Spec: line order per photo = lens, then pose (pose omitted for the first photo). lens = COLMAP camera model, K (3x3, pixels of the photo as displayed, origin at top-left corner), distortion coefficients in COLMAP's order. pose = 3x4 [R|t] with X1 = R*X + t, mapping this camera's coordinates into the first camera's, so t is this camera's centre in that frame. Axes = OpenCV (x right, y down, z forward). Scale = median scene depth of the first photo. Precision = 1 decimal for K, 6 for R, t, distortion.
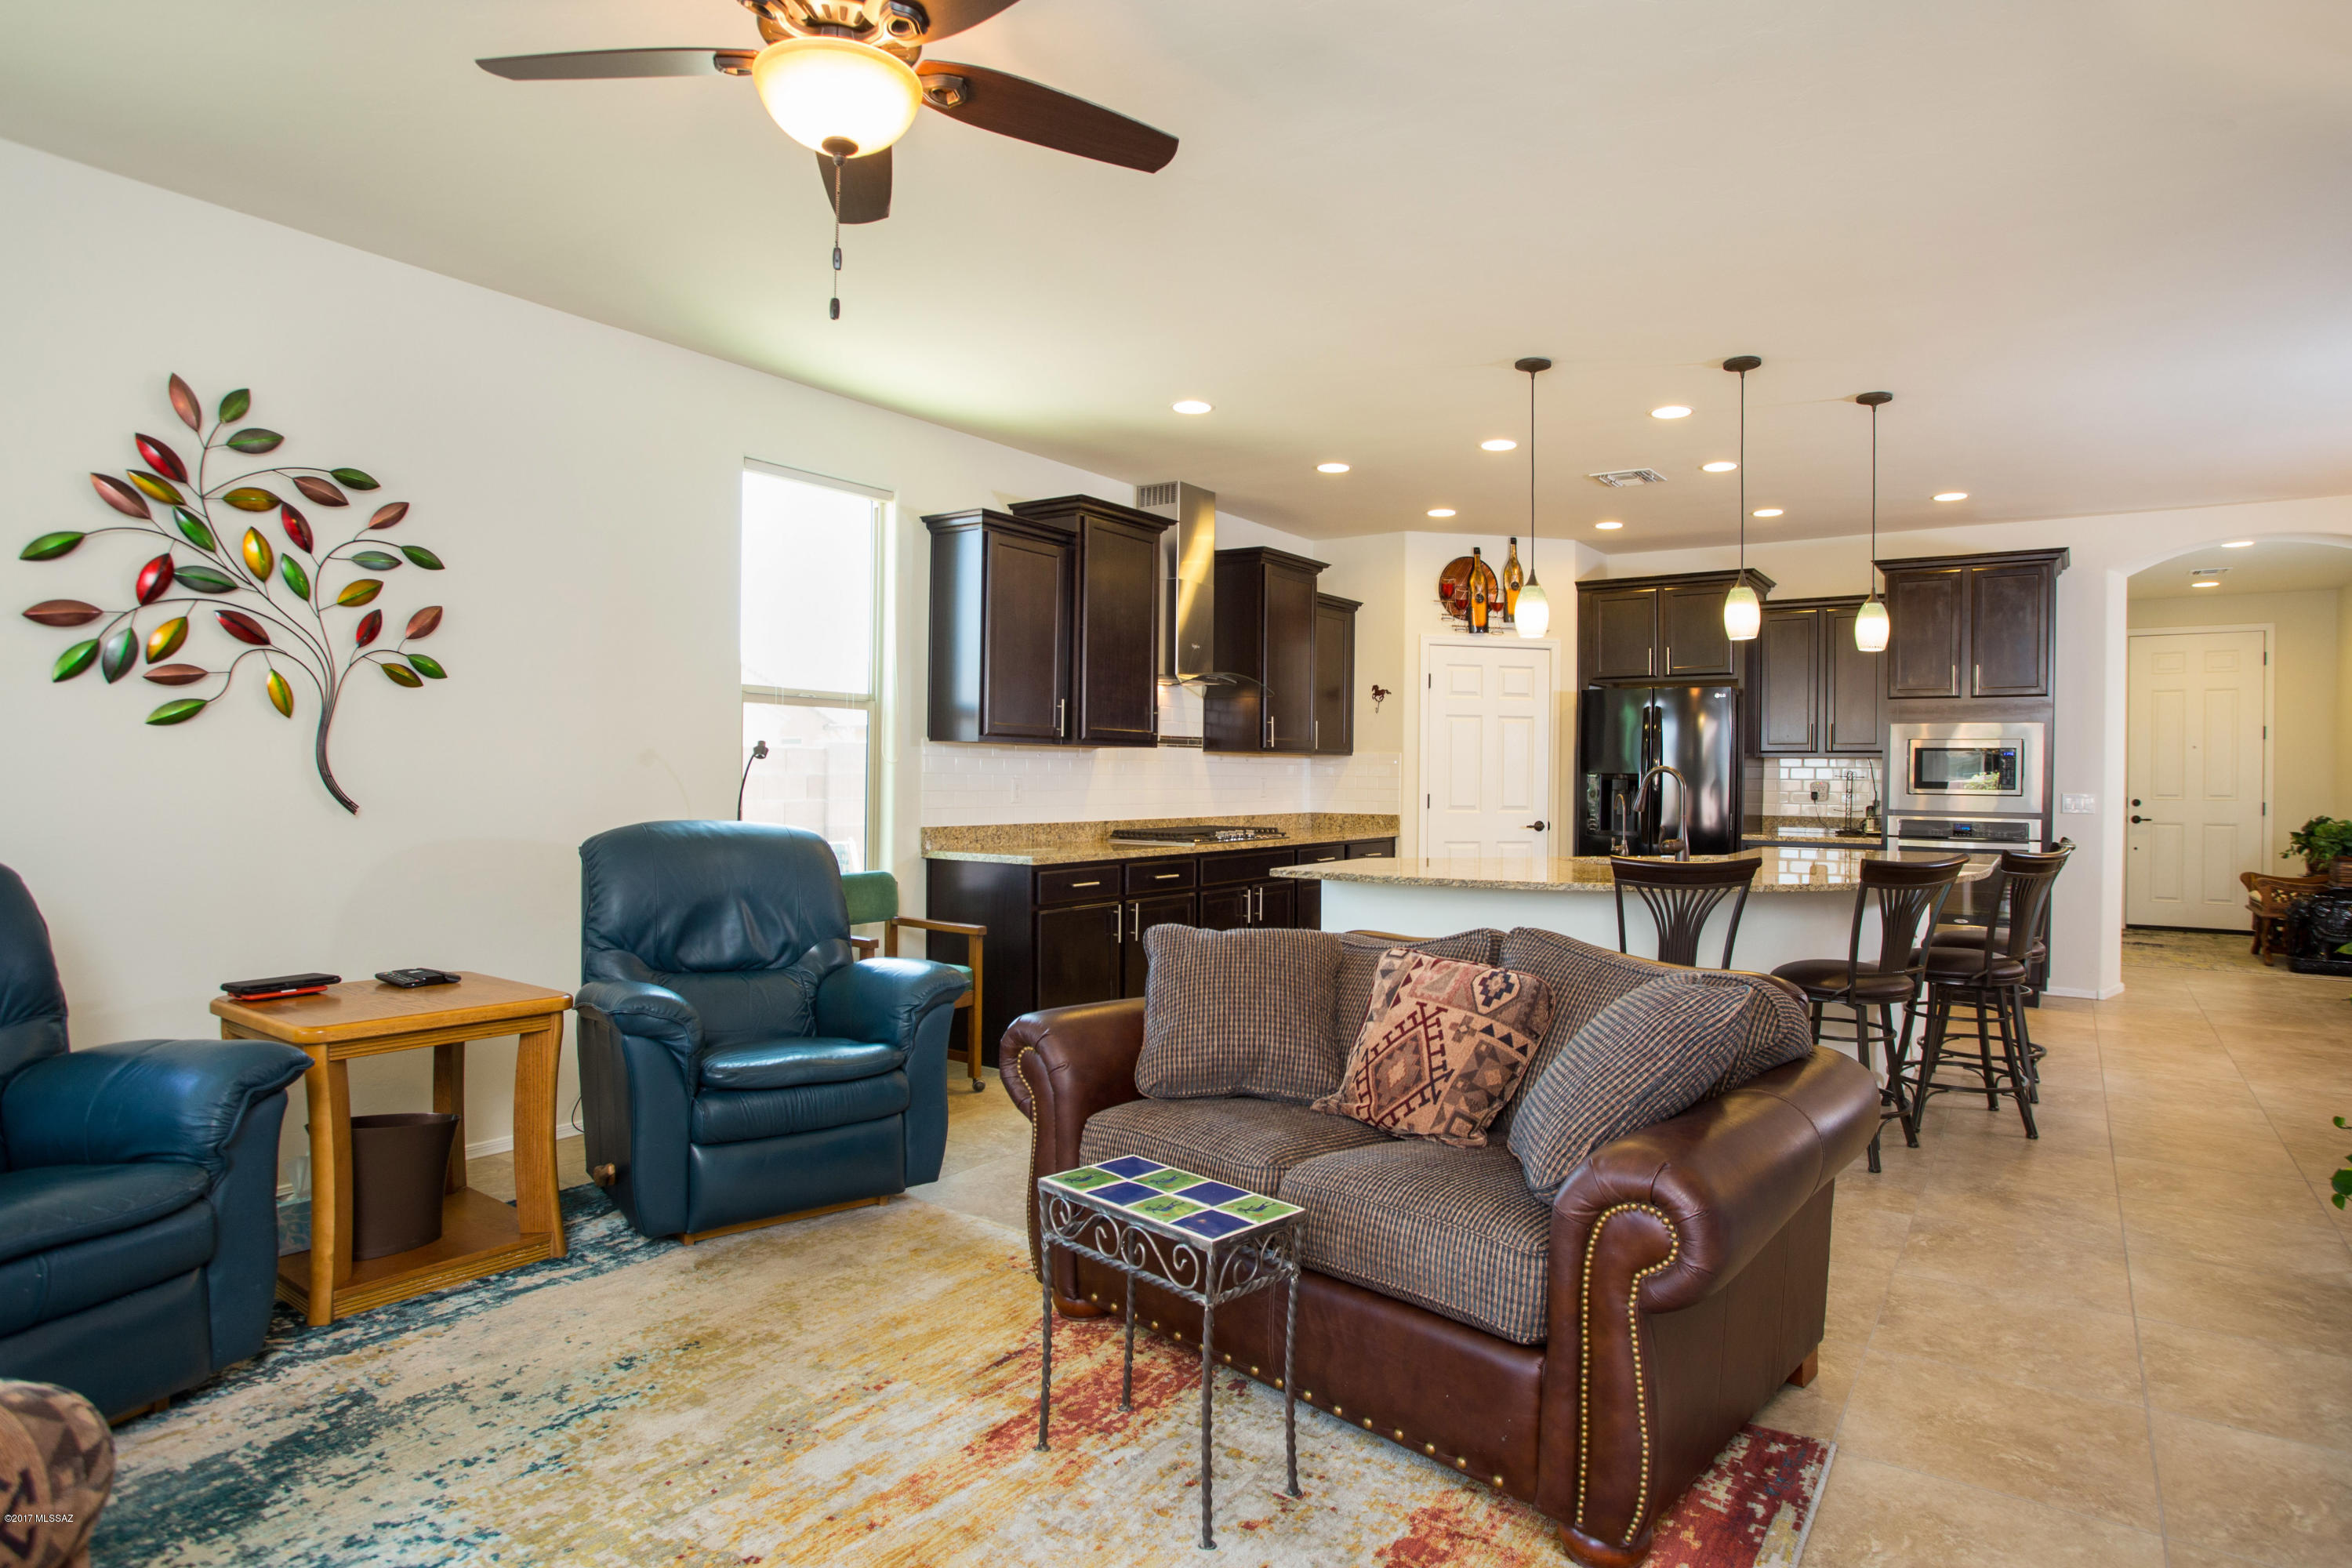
lens RADIAL K [[1304.5, 0, 1182.8], [0, 1304.5, 782.0], [0, 0, 1]] dist [-0.032715, -0.000317]
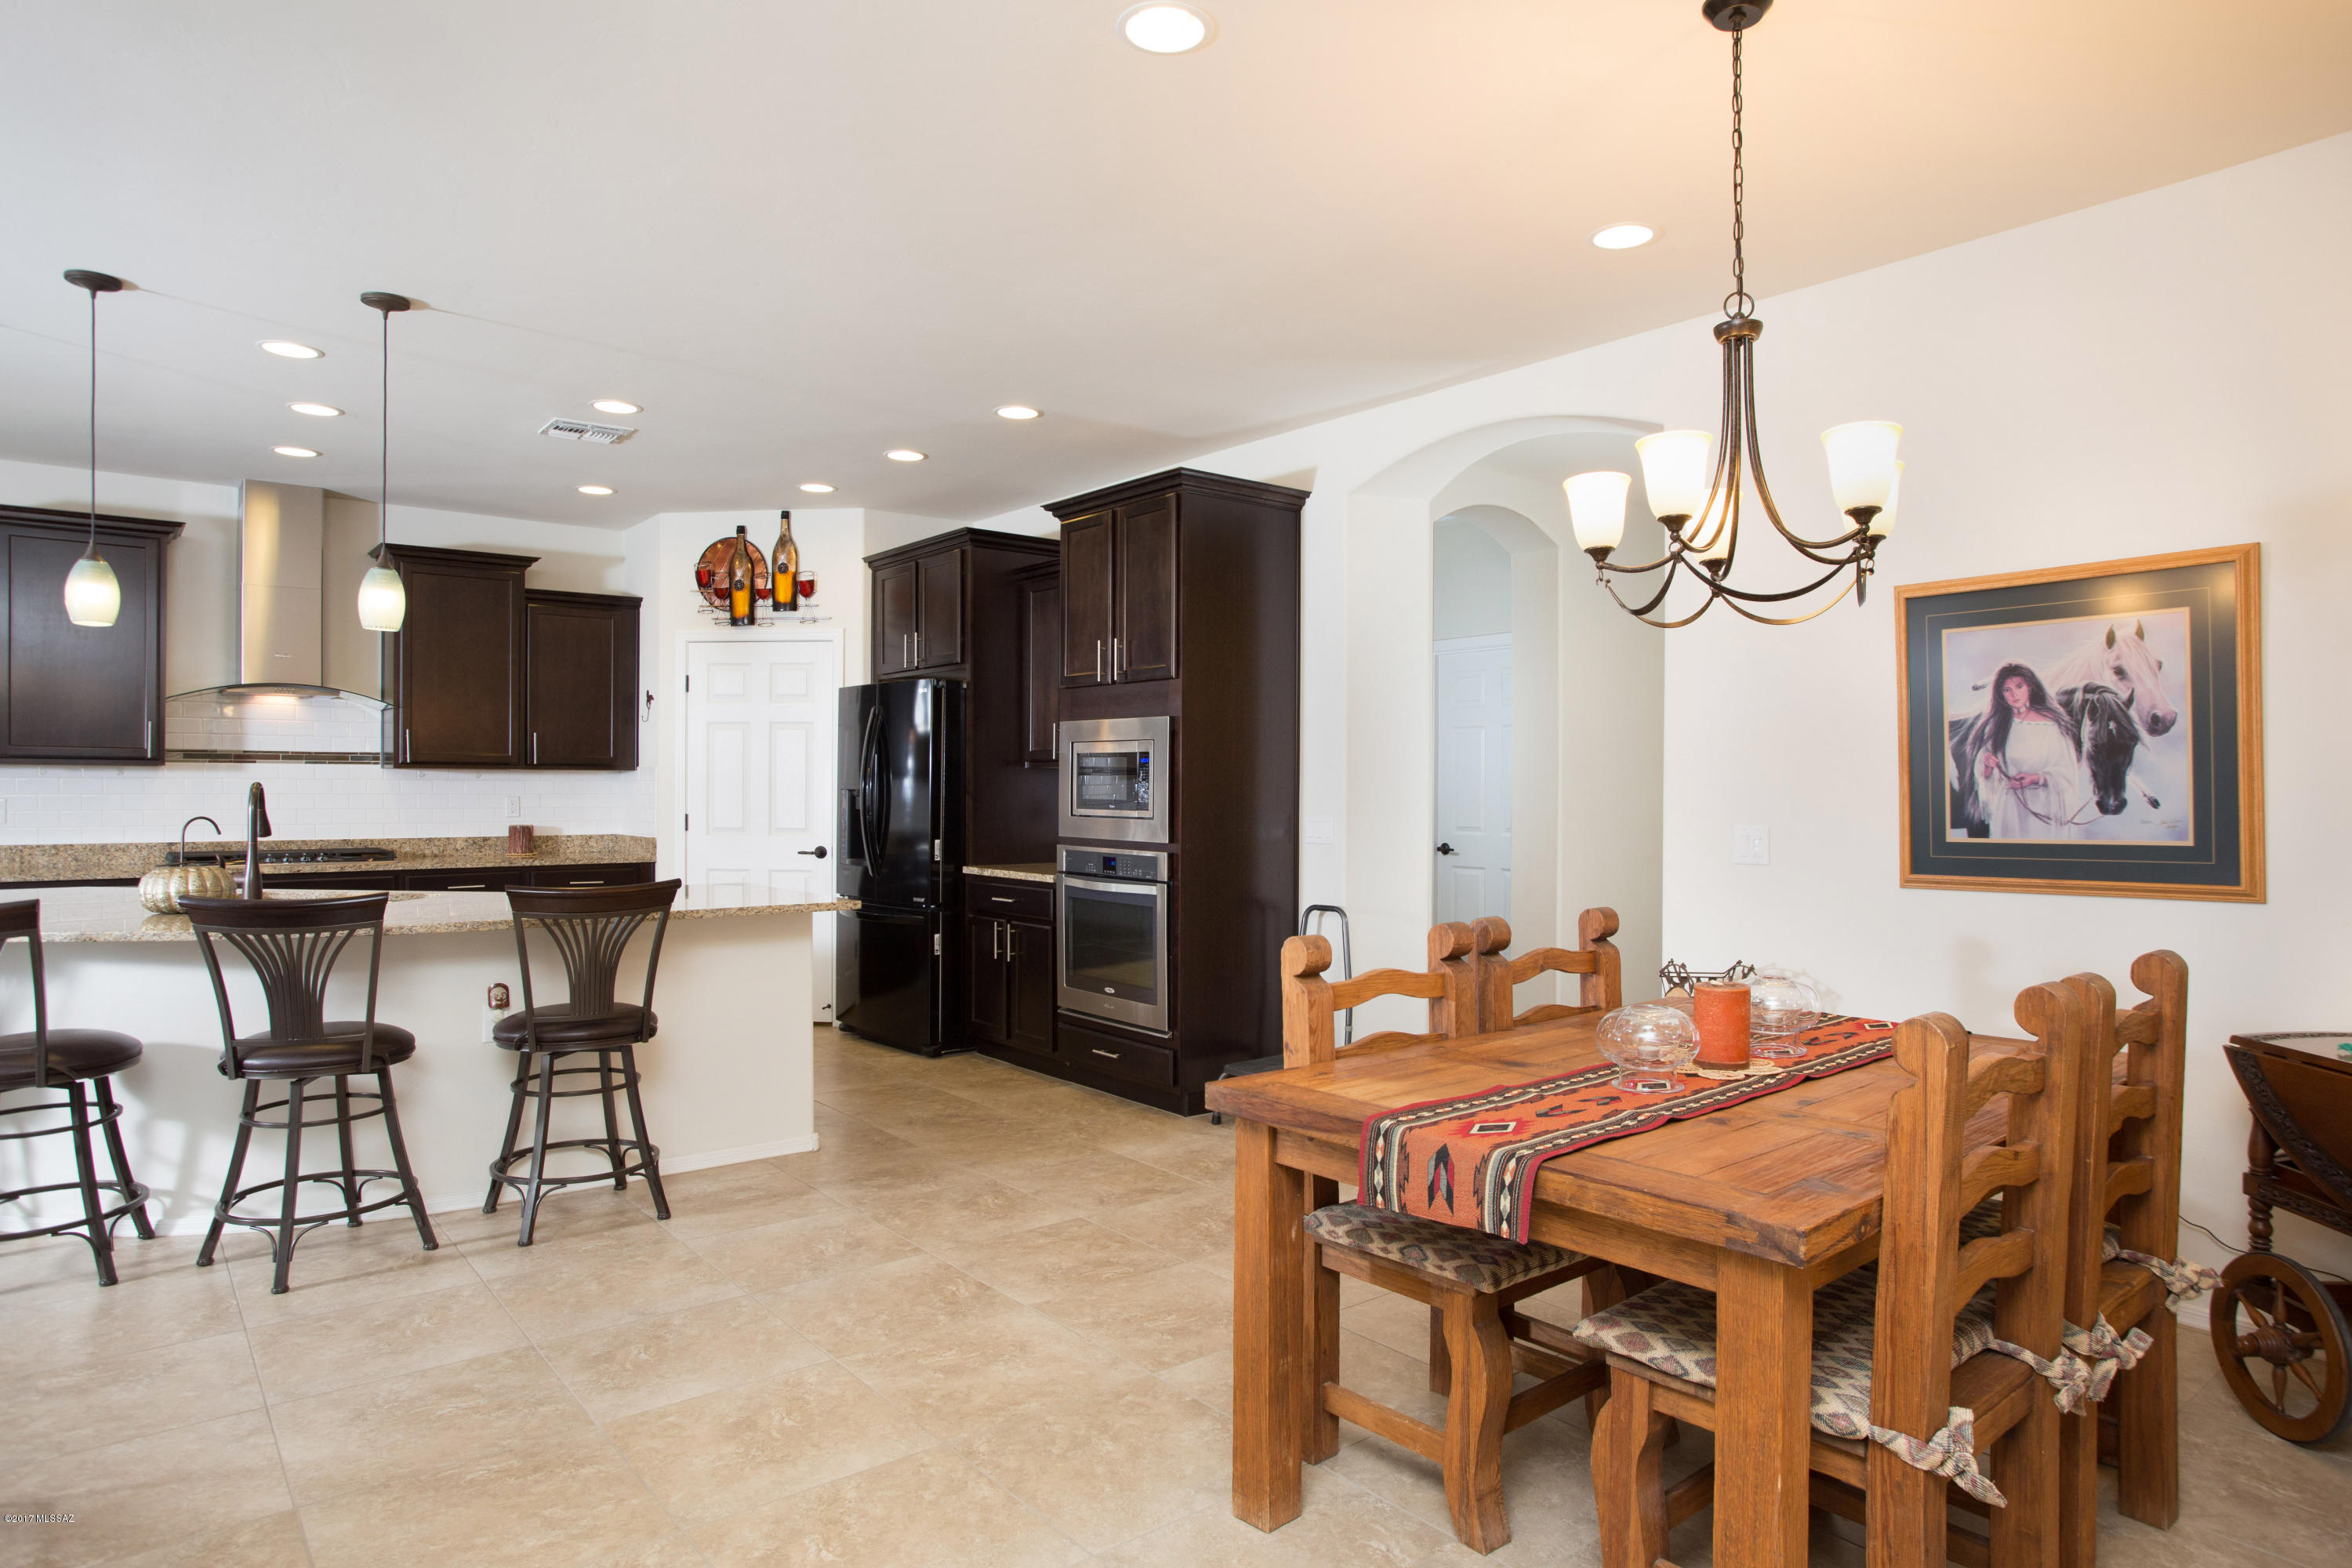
lens RADIAL K [[1346.1, 0, 1192.2], [0, 1346.1, 794.3], [0, 0, 1]] dist [-0.035039, 0.006118]
pose [[0.955464, -0.003457, -0.295088, 0.811378], [0.002920, 0.999993, -0.002261, -0.000998], [0.295094, 0.001298, 0.955467, 0.259872]]
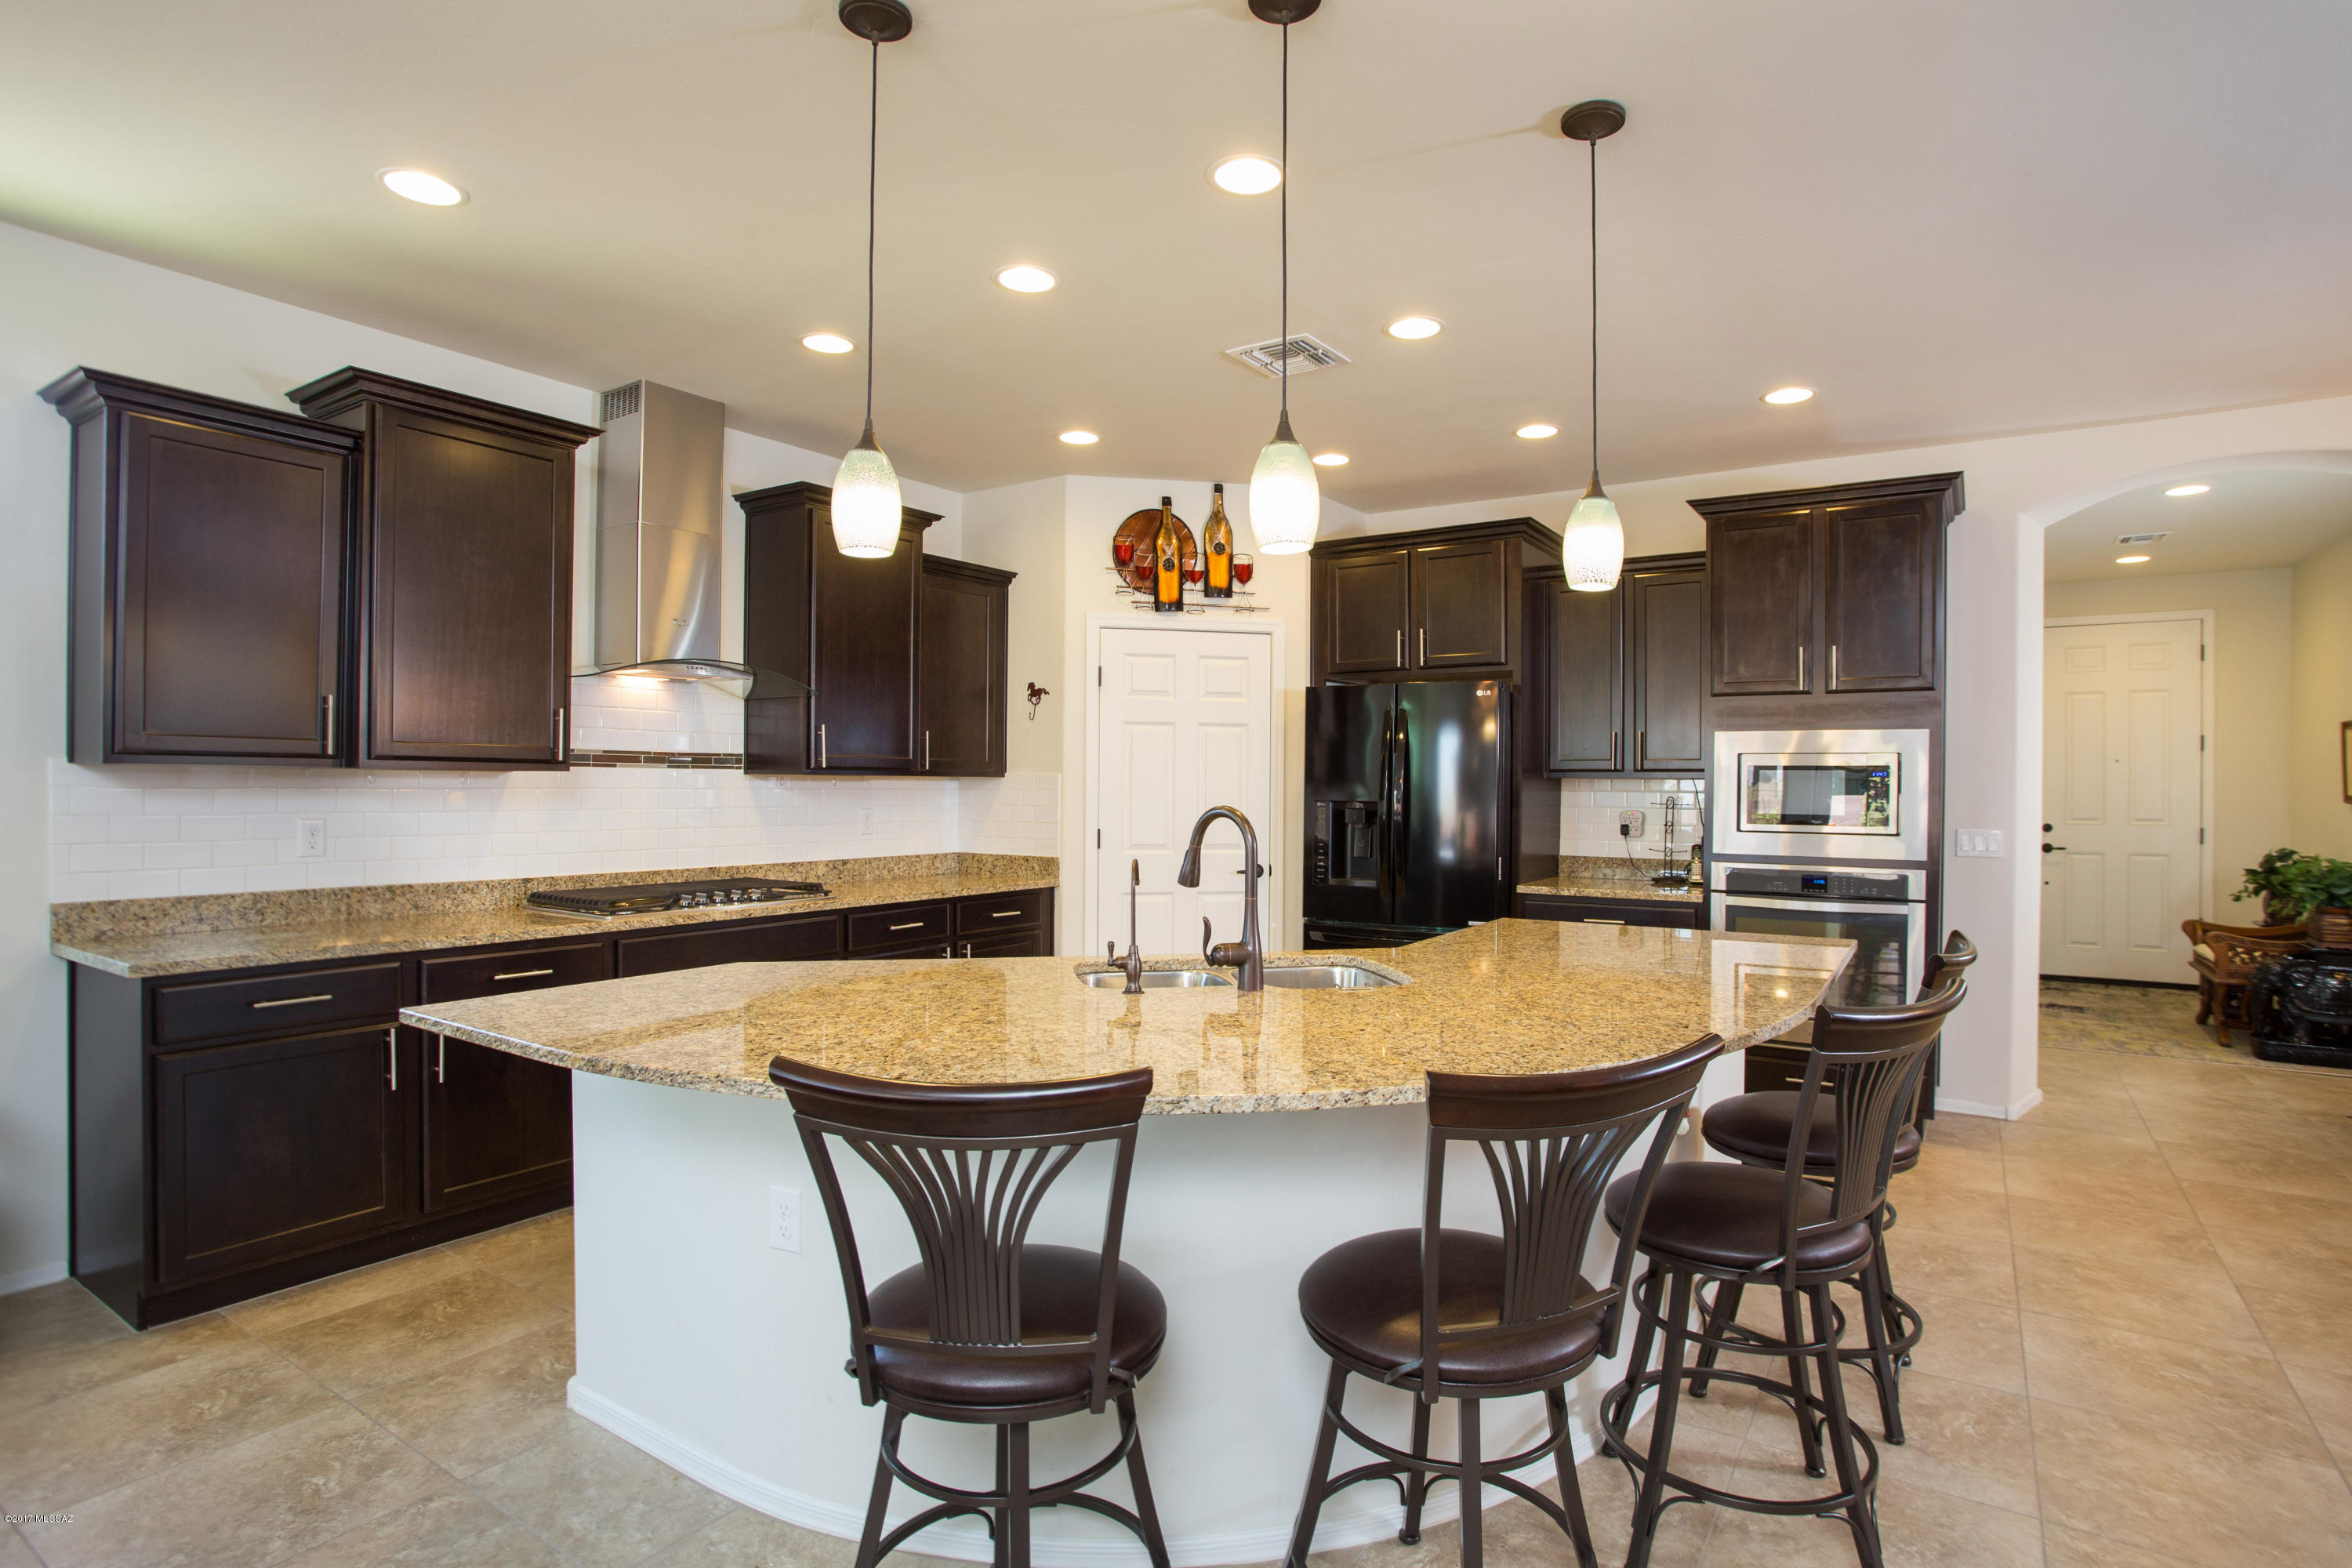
lens RADIAL K [[1179.9, 0, 1167.4], [0, 1179.9, 789.6], [0, 0, 1]] dist [-0.044493, 0.004387]
pose [[0.999995, -0.002932, -0.000898, 0.239204], [0.002930, 0.999993, -0.002295, -0.012065], [0.000905, 0.002293, 0.999997, 0.346325]]
